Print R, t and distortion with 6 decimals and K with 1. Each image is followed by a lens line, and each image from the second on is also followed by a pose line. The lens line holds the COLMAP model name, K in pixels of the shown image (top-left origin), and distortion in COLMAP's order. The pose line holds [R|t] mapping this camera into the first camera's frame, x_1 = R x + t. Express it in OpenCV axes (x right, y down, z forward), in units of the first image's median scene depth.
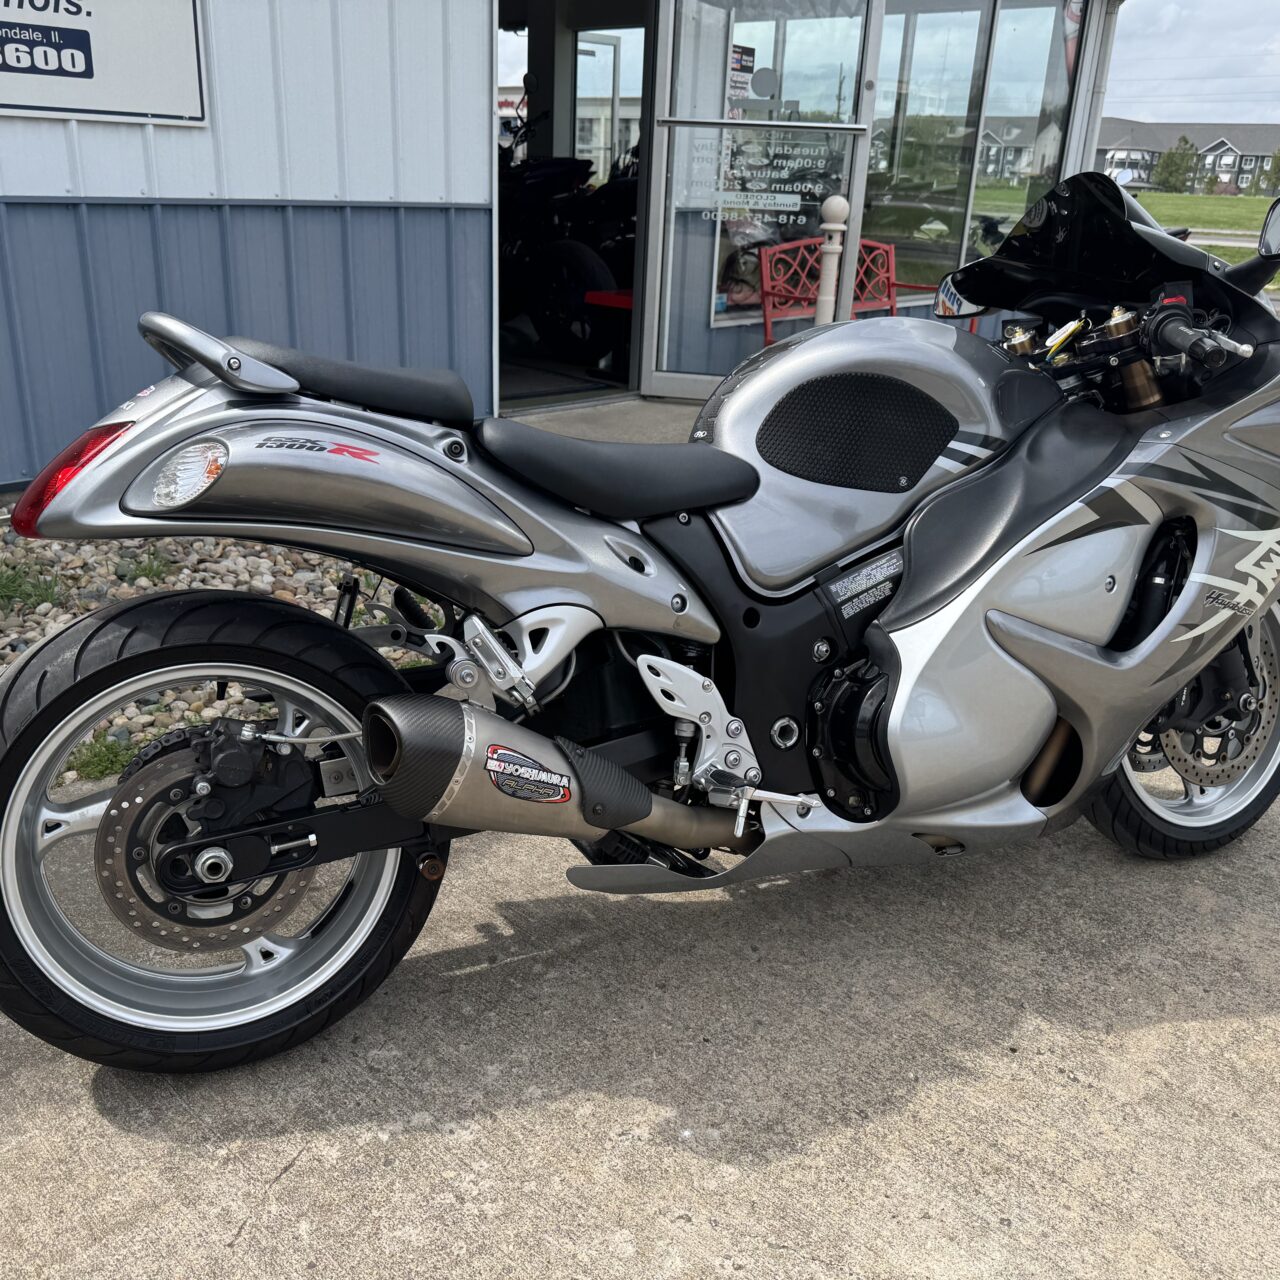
lens RADIAL K [[1252.2, 0, 647.2], [0, 1252.2, 636.7], [0, 0, 1]] dist [0.003850, 0.000000]
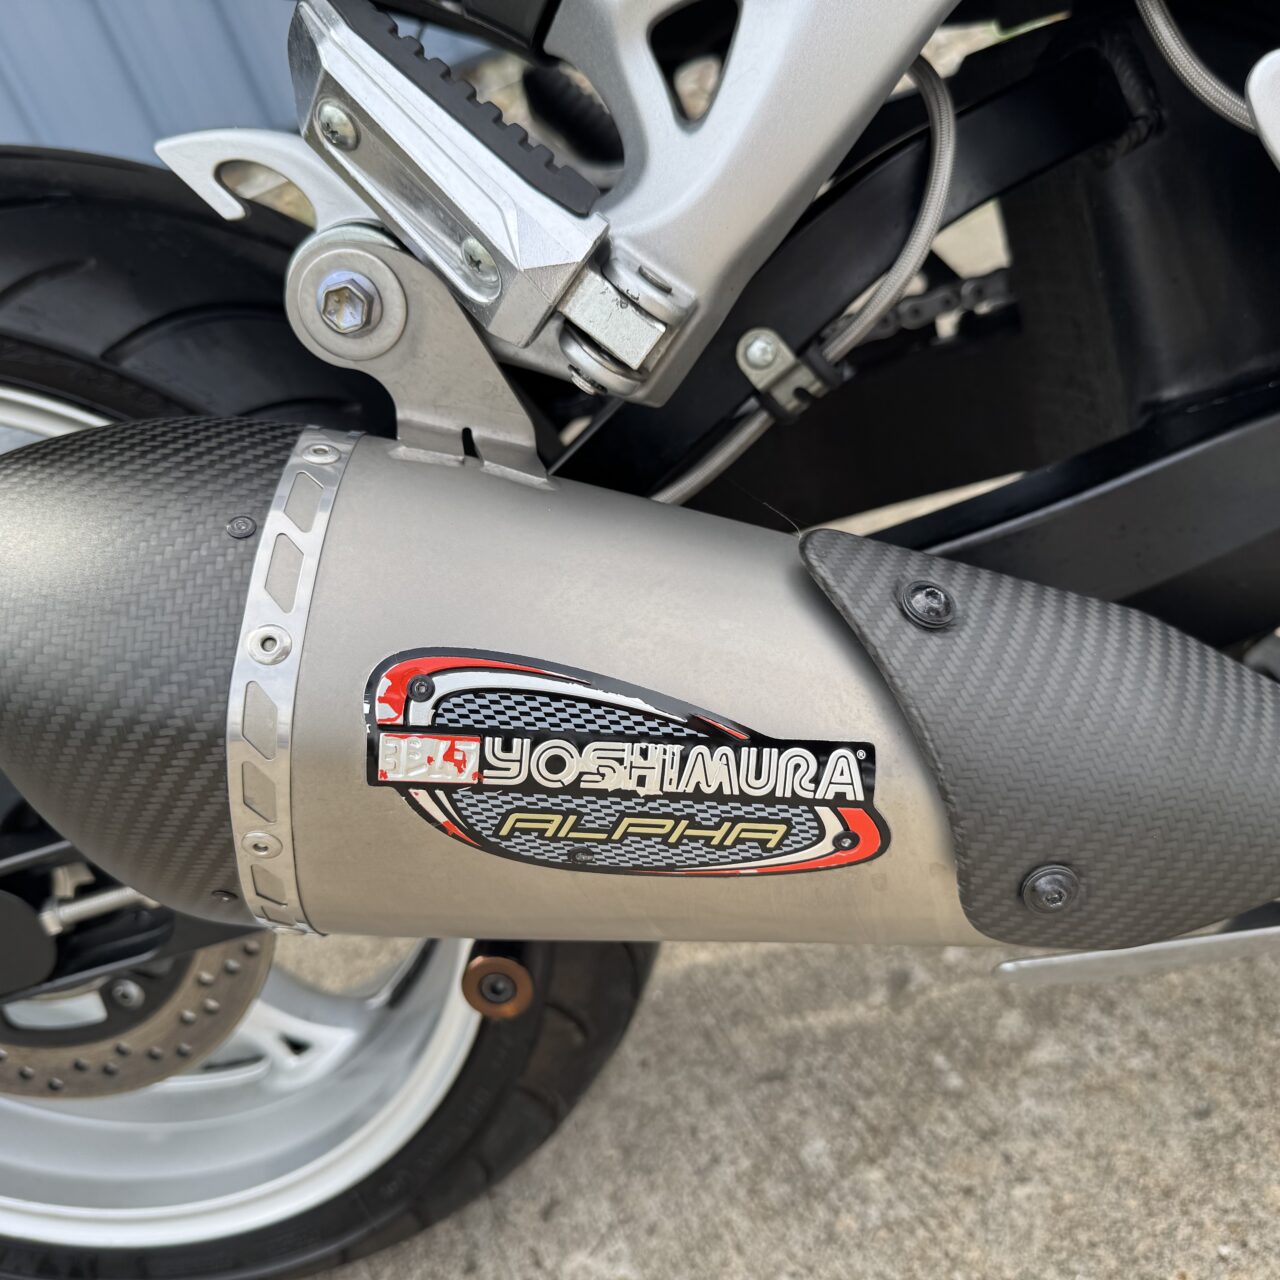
lens RADIAL K [[1252.2, 0, 641.1], [0, 1252.2, 644.6], [0, 0, 1]] dist [0.003850, 0.000000]
pose [[0.876500, -0.019948, -0.480988, 0.001574], [0.167863, 0.949095, 0.266534, 0.032103], [0.451187, -0.314358, 0.835230, 0.697213]]
